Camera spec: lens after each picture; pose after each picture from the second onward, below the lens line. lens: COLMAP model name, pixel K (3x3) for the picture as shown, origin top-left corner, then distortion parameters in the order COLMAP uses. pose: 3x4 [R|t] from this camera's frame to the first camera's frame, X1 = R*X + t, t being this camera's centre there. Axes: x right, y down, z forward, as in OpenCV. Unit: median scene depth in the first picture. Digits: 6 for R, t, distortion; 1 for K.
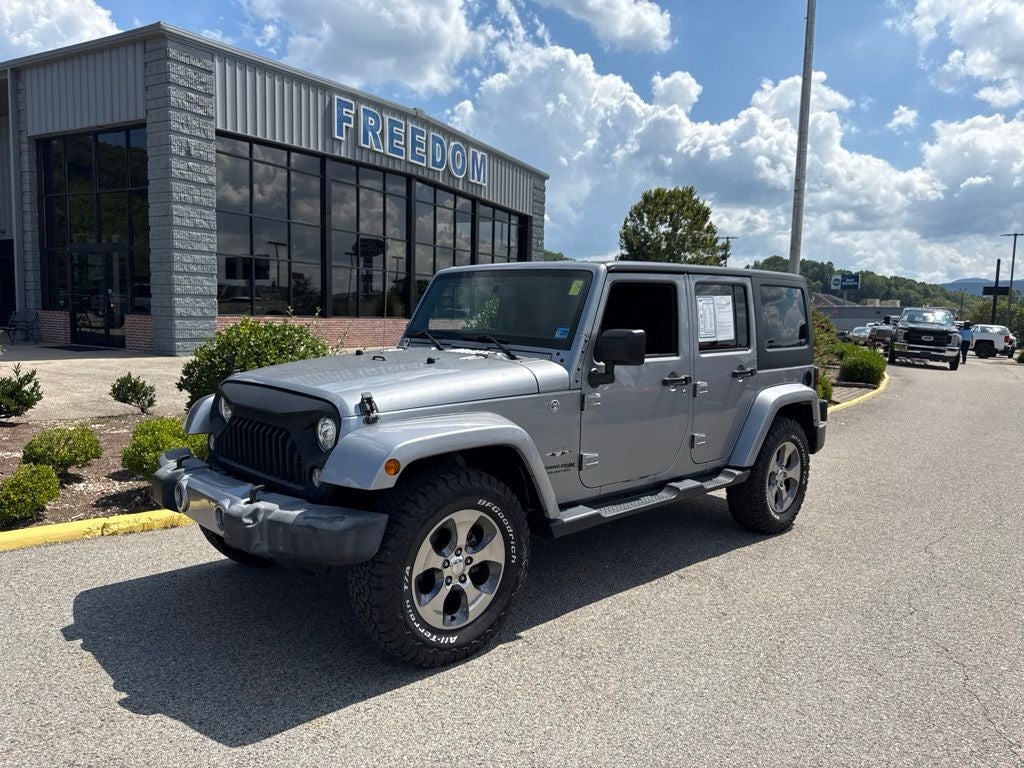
lens RADIAL K [[740.3, 0, 510.5], [0, 740.3, 381.3], [0, 0, 1]] dist [0.009581, -0.013304]
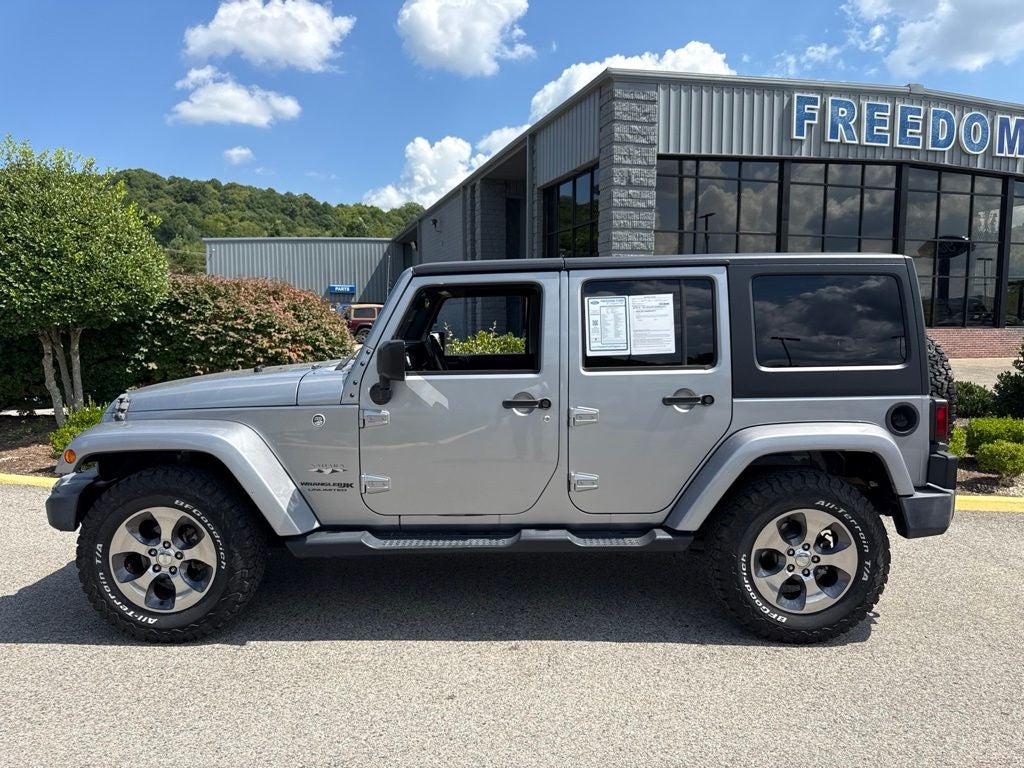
lens RADIAL K [[740.3, 0, 514.5], [0, 740.3, 388.1], [0, 0, 1]] dist [0.009581, -0.013304]
pose [[0.717959, 0.036558, -0.695125, 0.209763], [-0.044060, 0.999004, 0.007033, -0.006221], [0.694690, 0.025578, 0.718855, 0.111495]]
